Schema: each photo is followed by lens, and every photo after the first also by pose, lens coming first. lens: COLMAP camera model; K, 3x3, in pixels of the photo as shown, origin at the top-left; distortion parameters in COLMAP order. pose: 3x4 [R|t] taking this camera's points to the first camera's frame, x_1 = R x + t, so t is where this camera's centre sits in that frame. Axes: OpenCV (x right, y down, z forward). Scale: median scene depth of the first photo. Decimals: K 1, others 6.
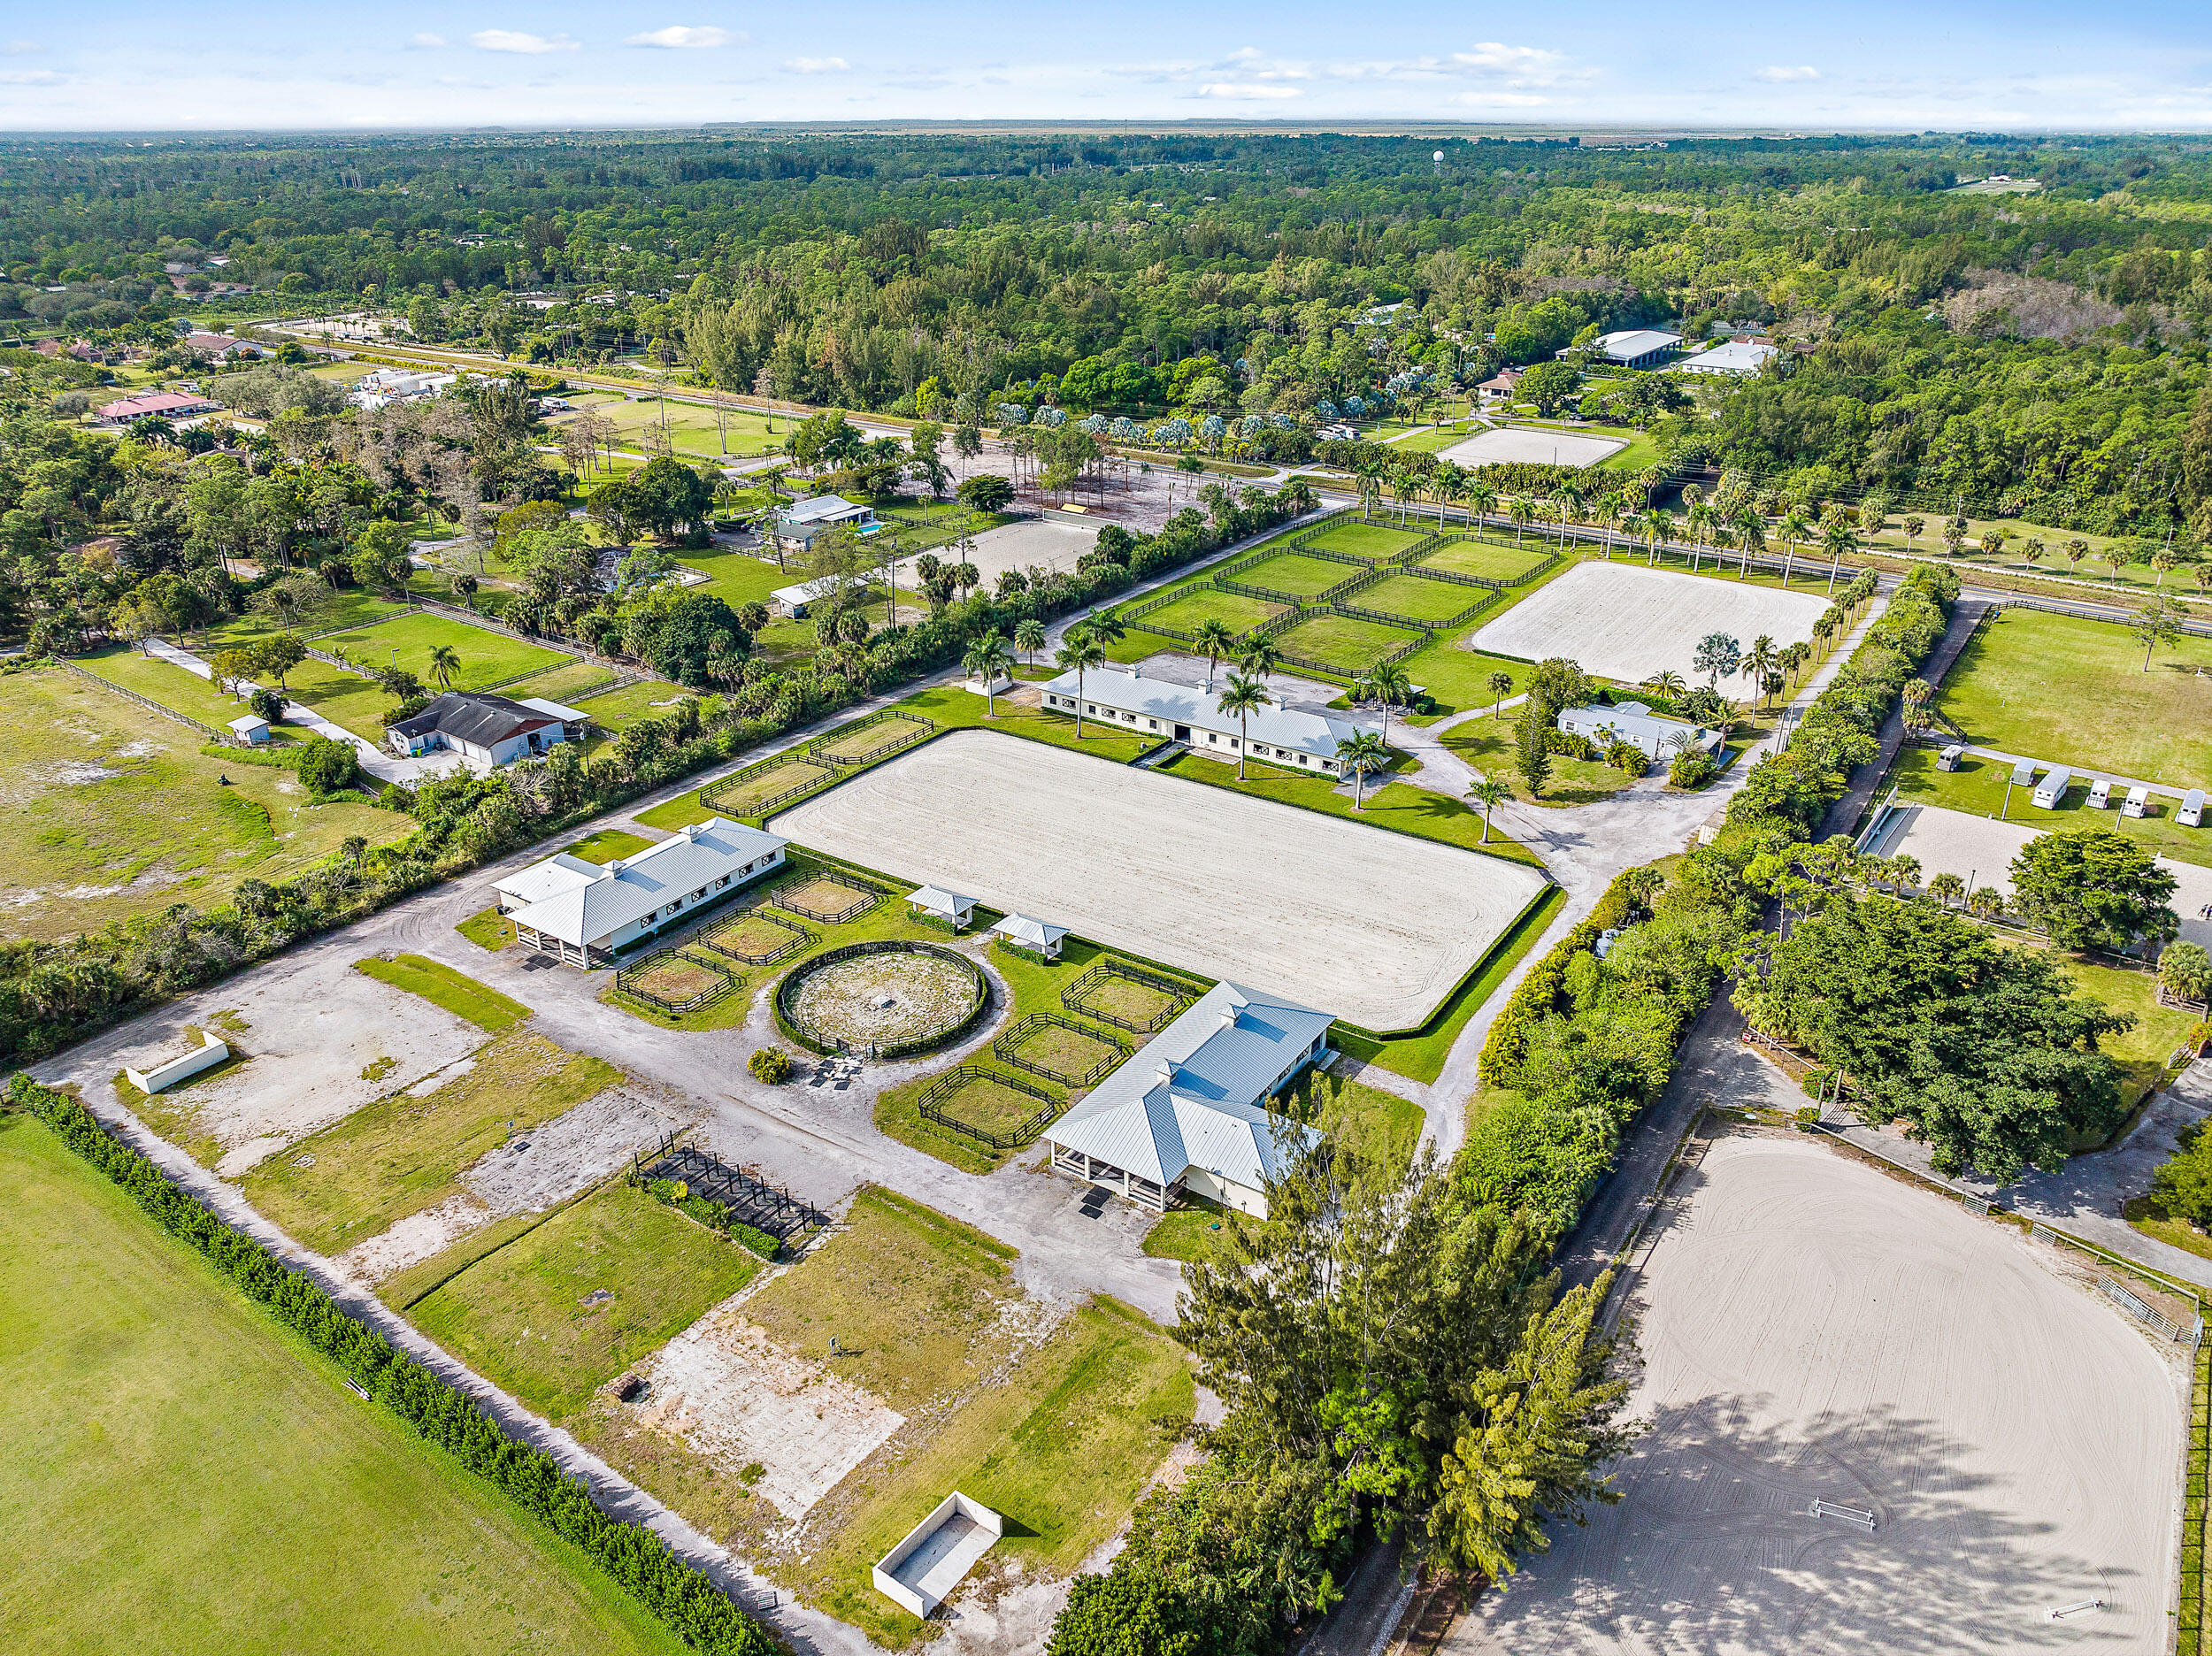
lens RADIAL K [[1554.1, 0, 1108.7], [0, 1554.1, 833.0], [0, 0, 1]] dist [-0.040312, 0.009949]
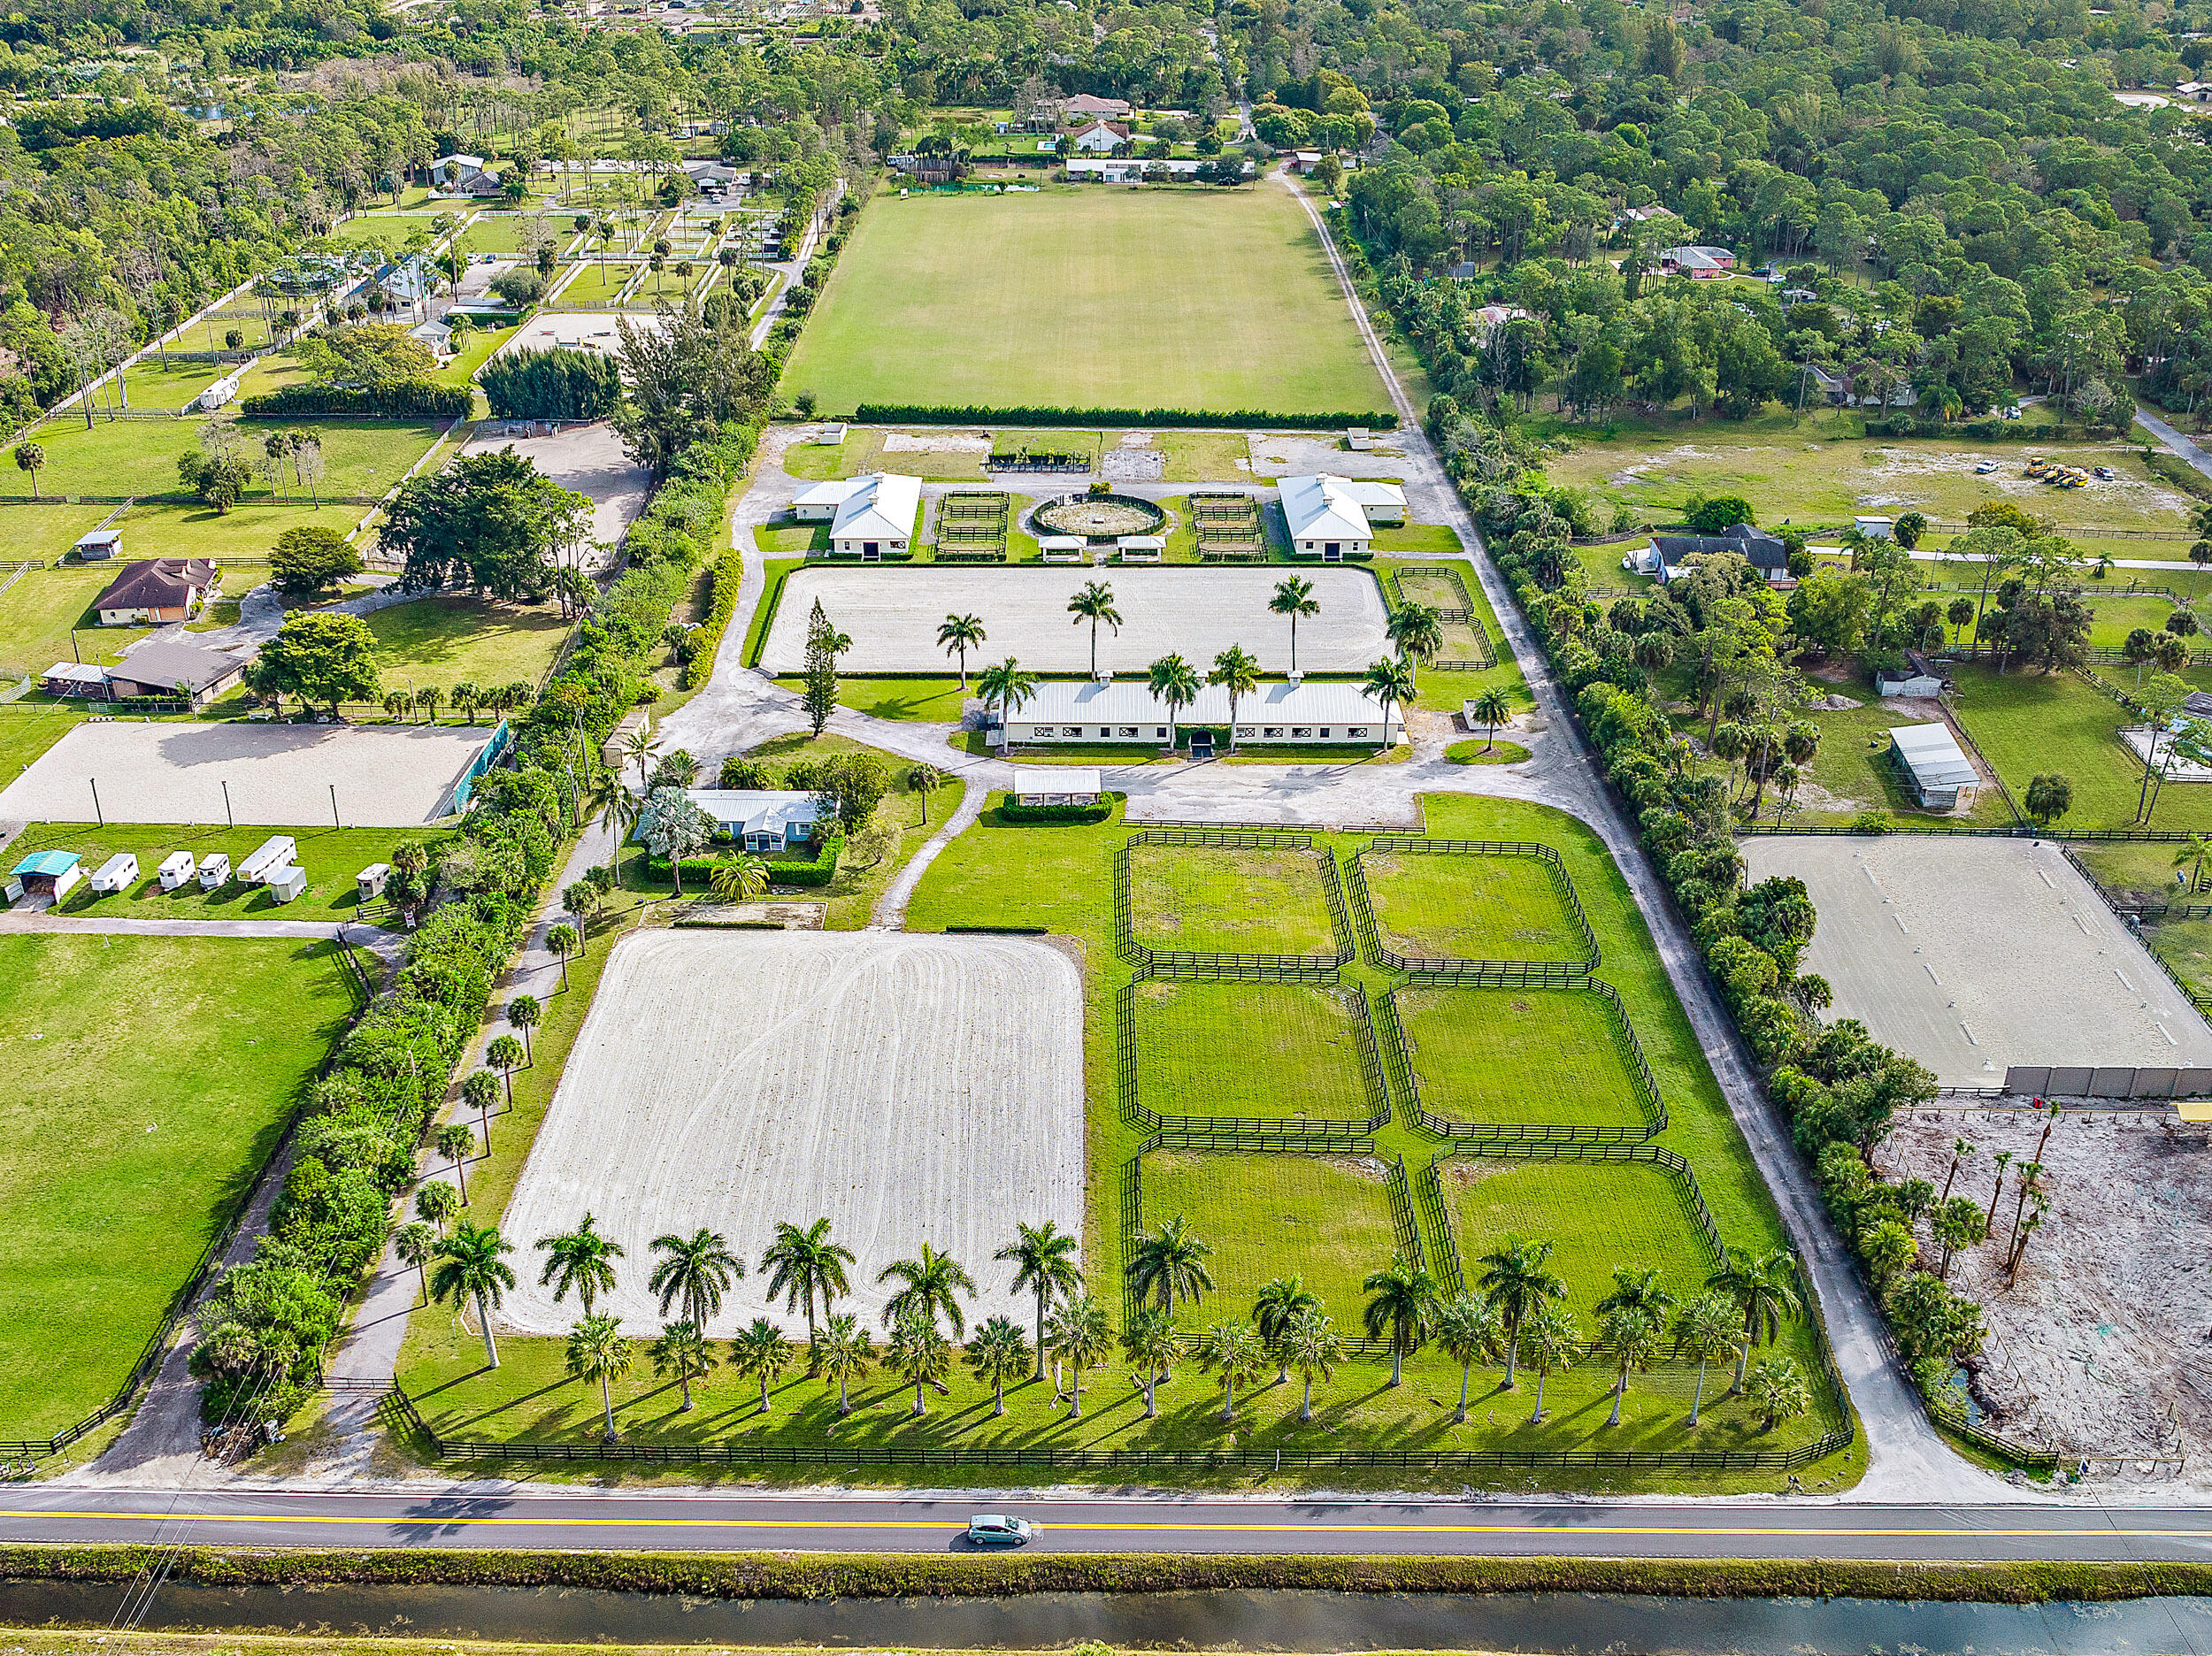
lens RADIAL K [[2197.1, 0, 1143.5], [0, 2197.1, 1004.7], [0, 0, 1]] dist [-0.020027, -0.021404]
pose [[-0.815921, 0.283756, -0.503741, 0.837355], [-0.253923, 0.606882, 0.753139, -0.993678], [0.519419, 0.742413, -0.423116, 1.787848]]
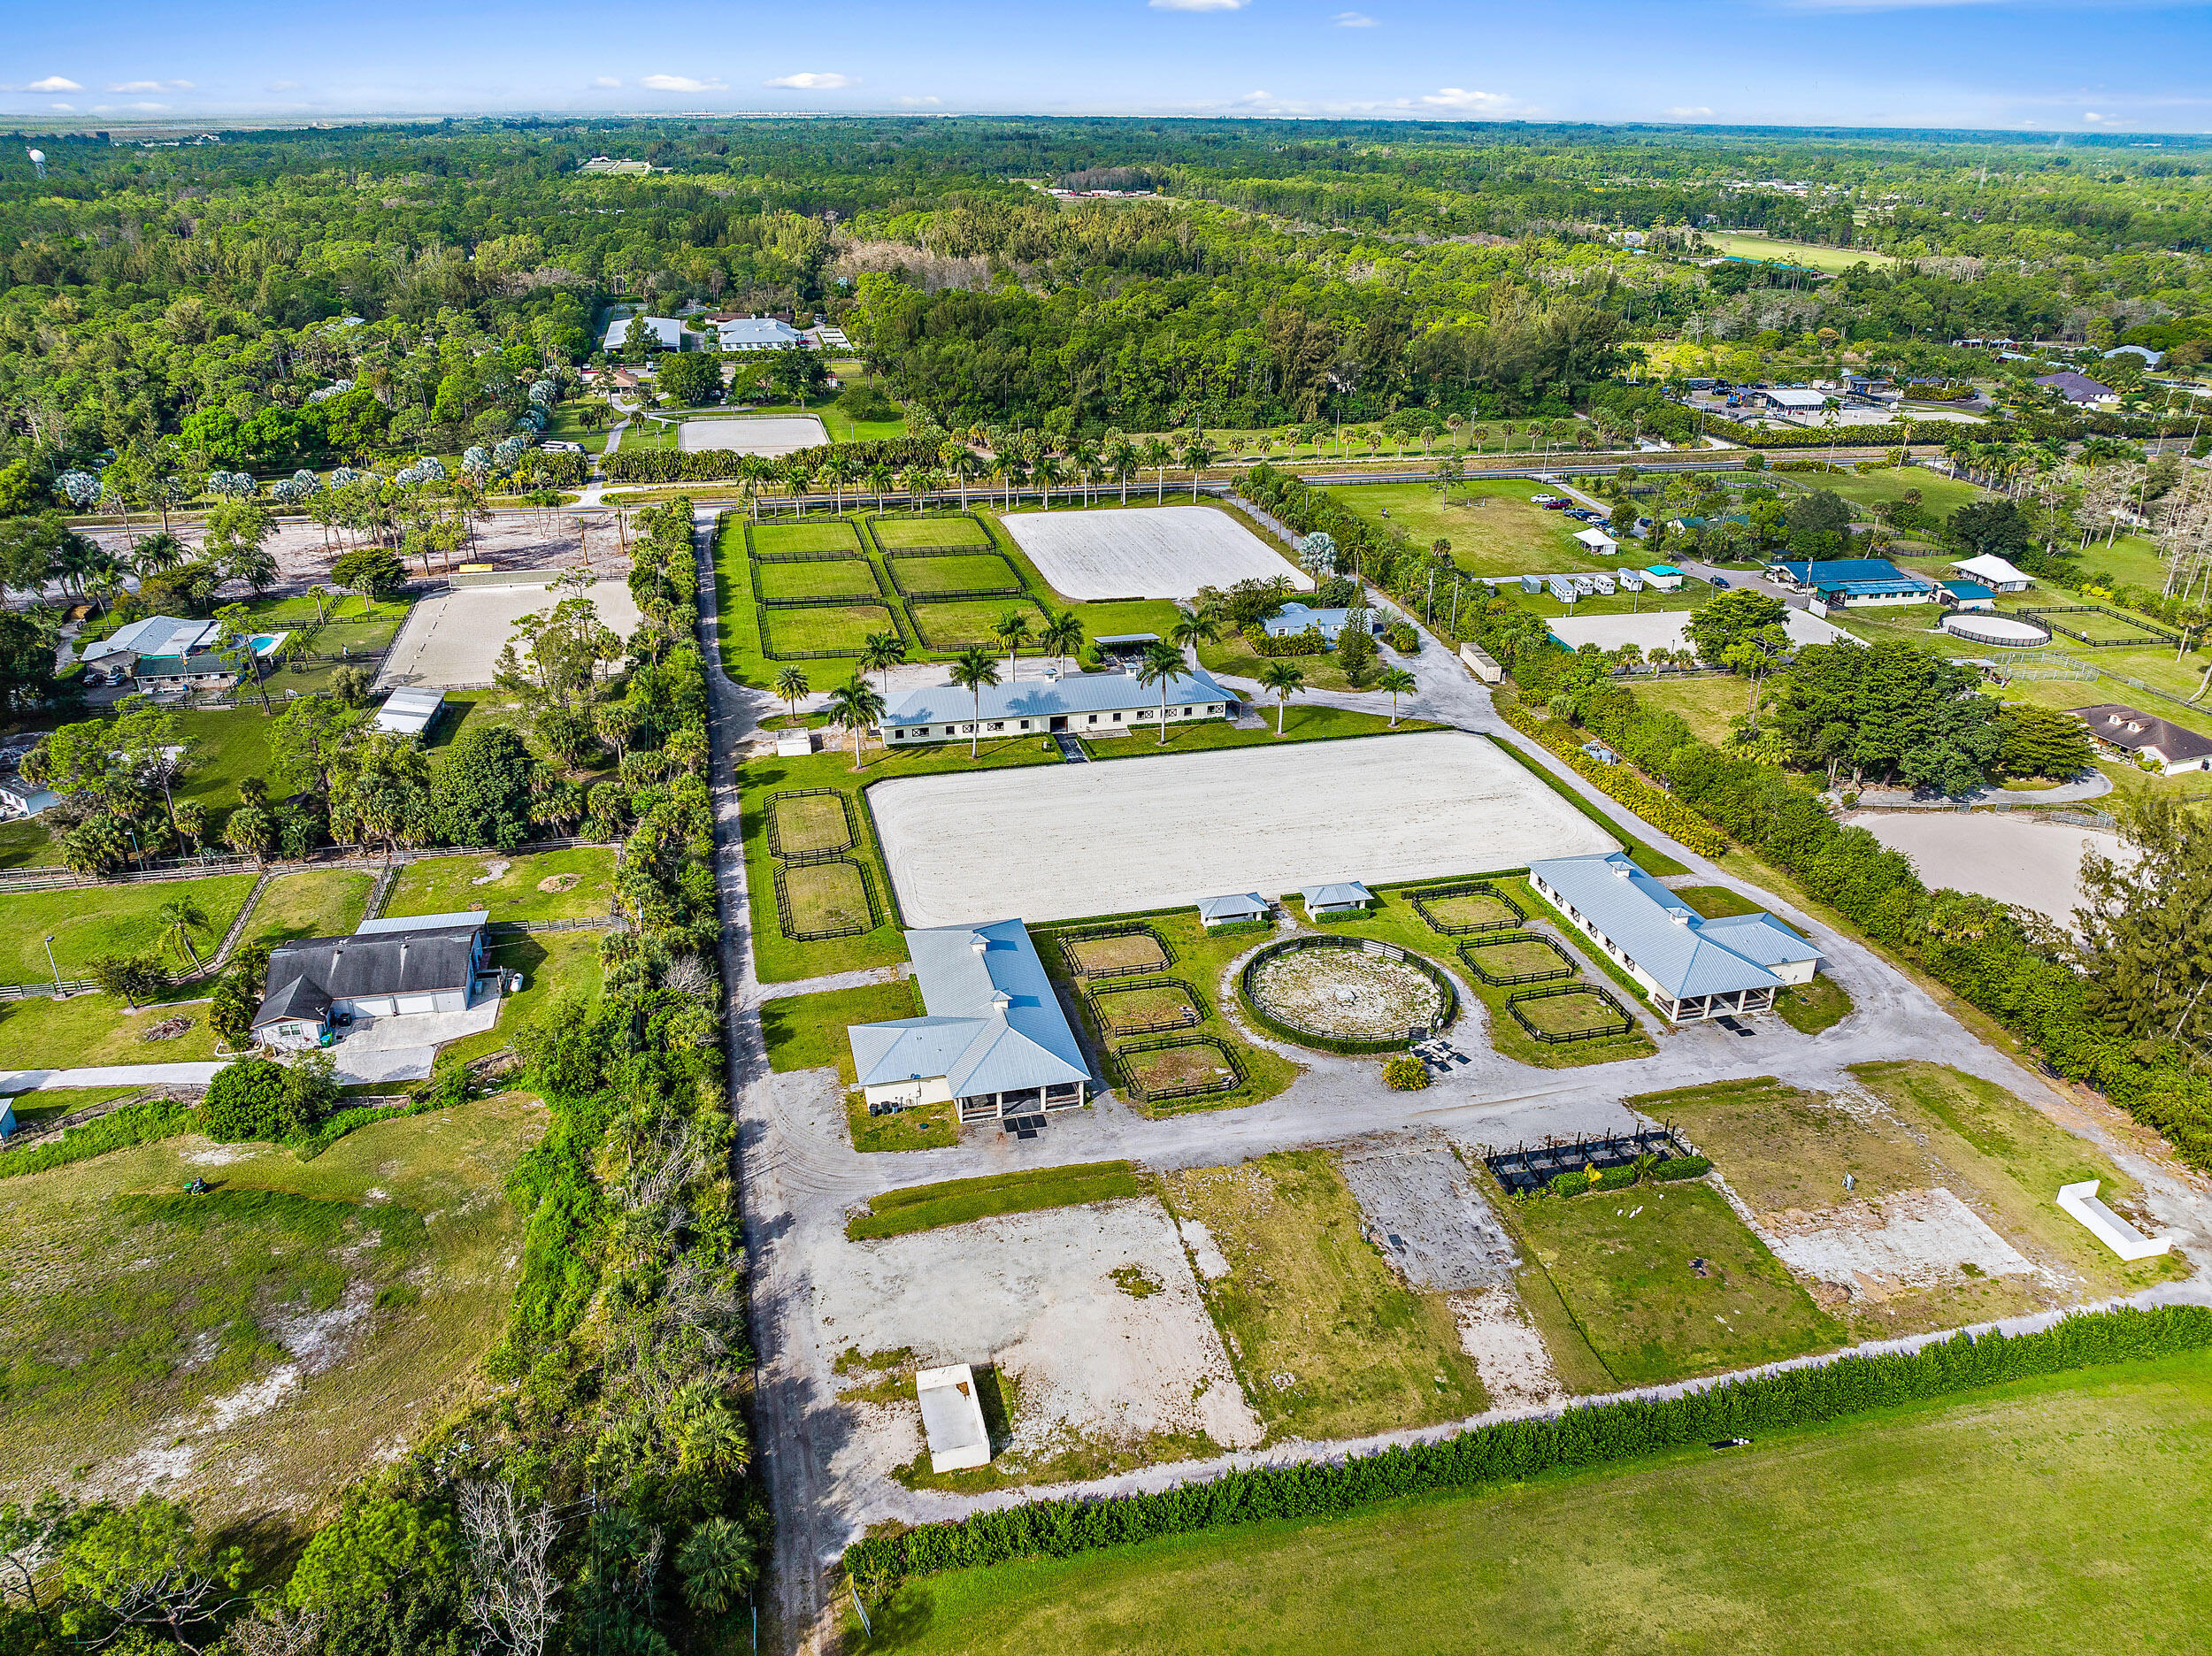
lens RADIAL K [[1556.2, 0, 1097.3], [0, 1556.2, 829.2], [0, 0, 1]] dist [-0.038531, 0.006812]
pose [[0.671950, -0.306643, 0.674132, -0.680708], [0.304385, 0.944169, 0.126075, -0.127612], [-0.675155, 0.120479, 0.727771, 0.276226]]
